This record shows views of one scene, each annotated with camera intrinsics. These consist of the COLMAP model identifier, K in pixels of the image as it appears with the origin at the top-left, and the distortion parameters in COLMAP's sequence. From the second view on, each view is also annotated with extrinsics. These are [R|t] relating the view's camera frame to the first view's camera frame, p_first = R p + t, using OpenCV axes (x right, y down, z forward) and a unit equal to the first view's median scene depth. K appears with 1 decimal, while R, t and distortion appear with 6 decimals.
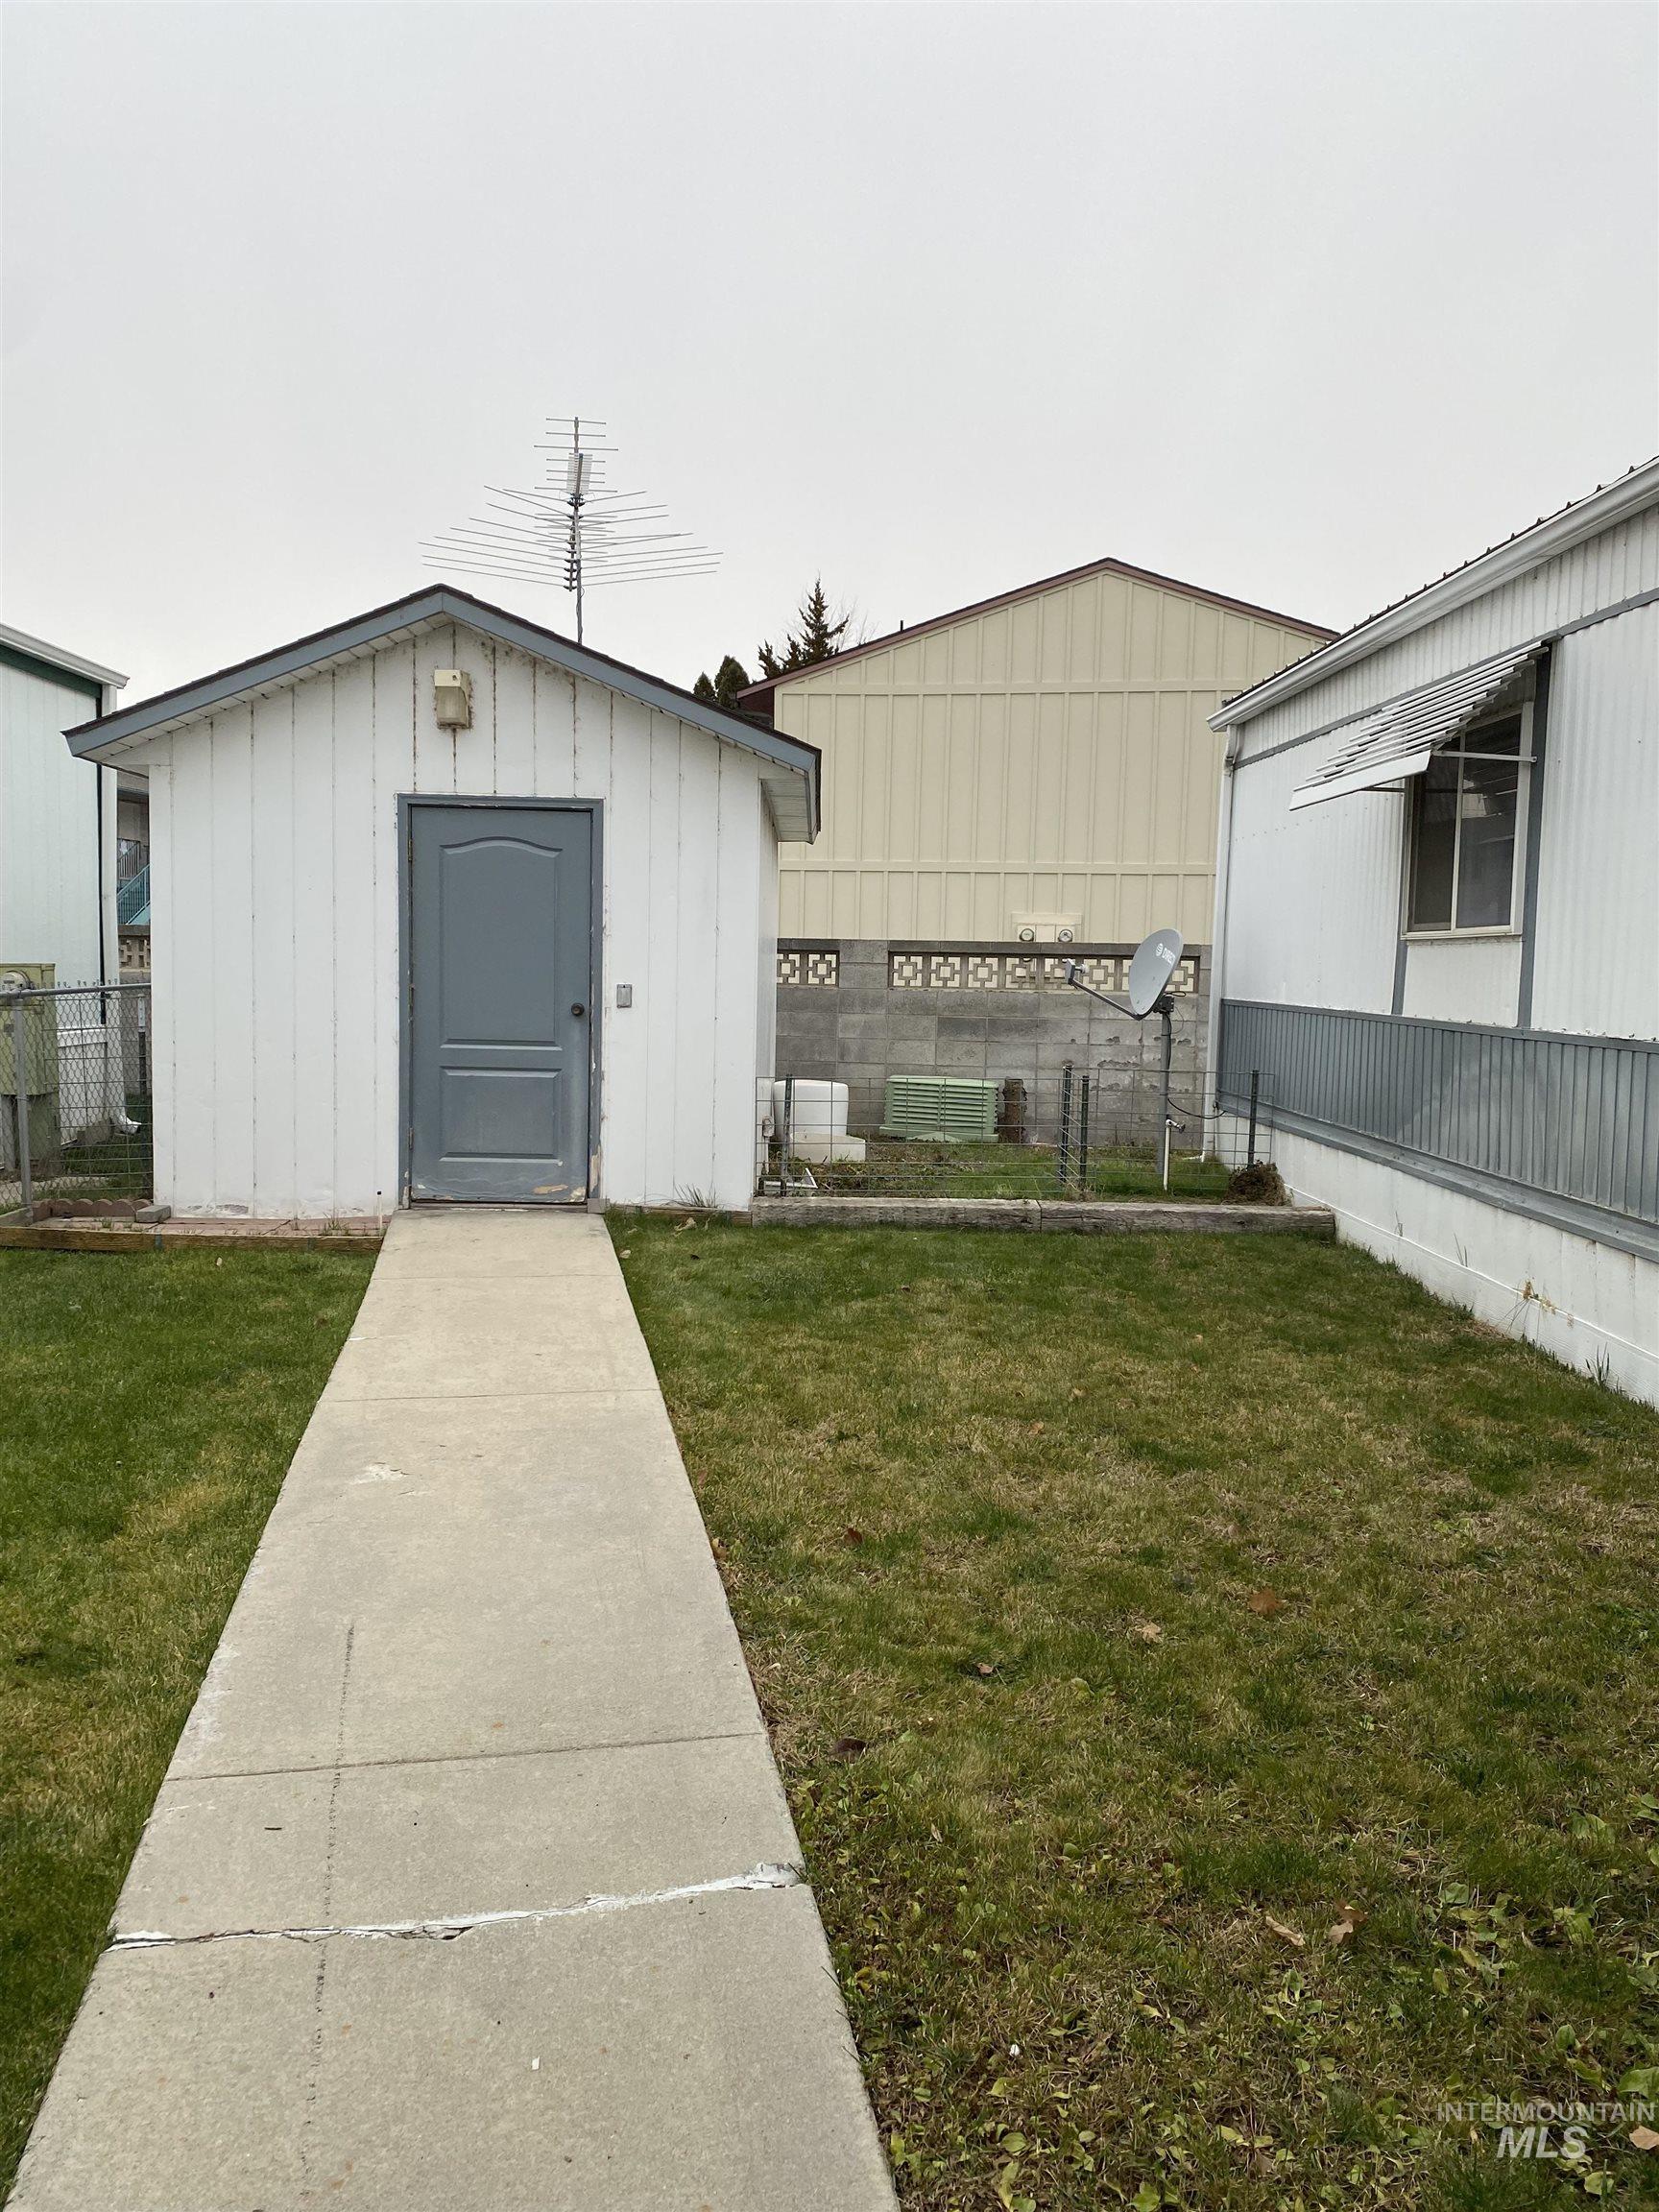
lens RADIAL K [[1674.7, 0, 829.2], [0, 1674.7, 1103.5], [0, 0, 1]] dist [0.016869, 0.001089]
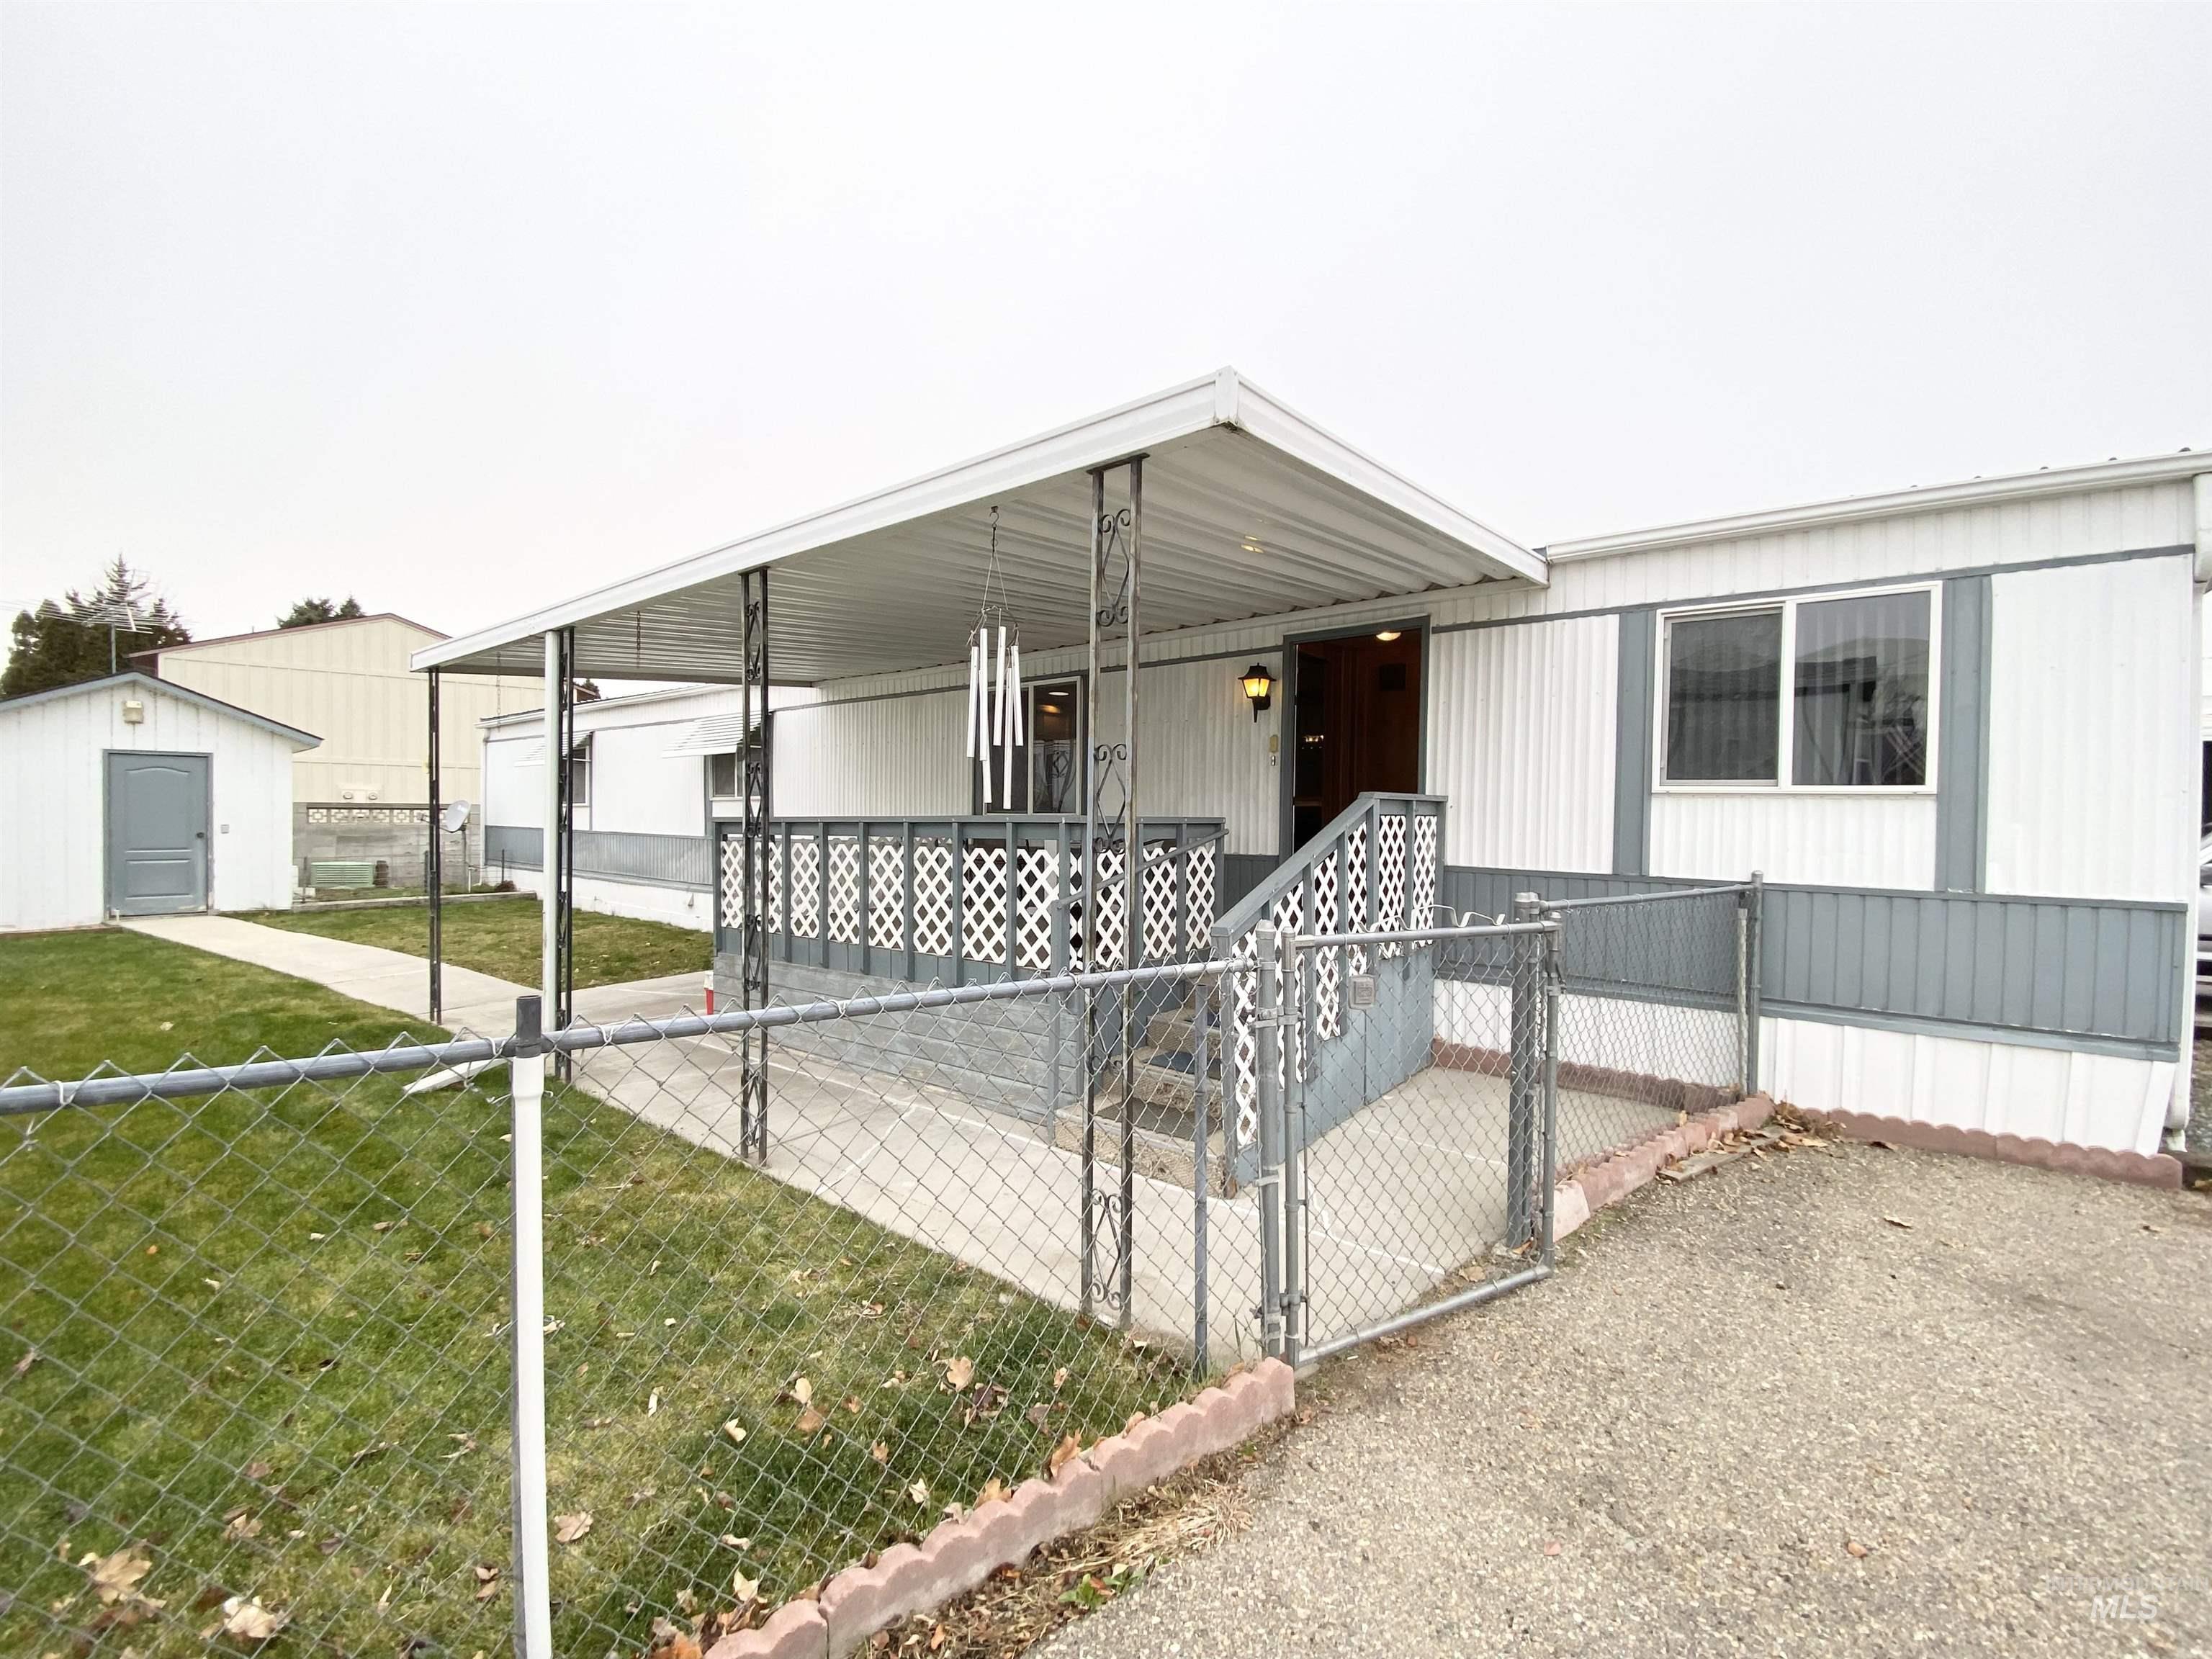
lens RADIAL K [[895.8, 0, 1105.8], [0, 895.8, 833.4], [0, 0, 1]] dist [-0.016897, -0.000657]
pose [[0.639462, -0.028717, 0.768286, -0.265815], [0.066723, 0.997605, -0.018246, 0.051405], [-0.765922, 0.062930, 0.639847, -0.805335]]
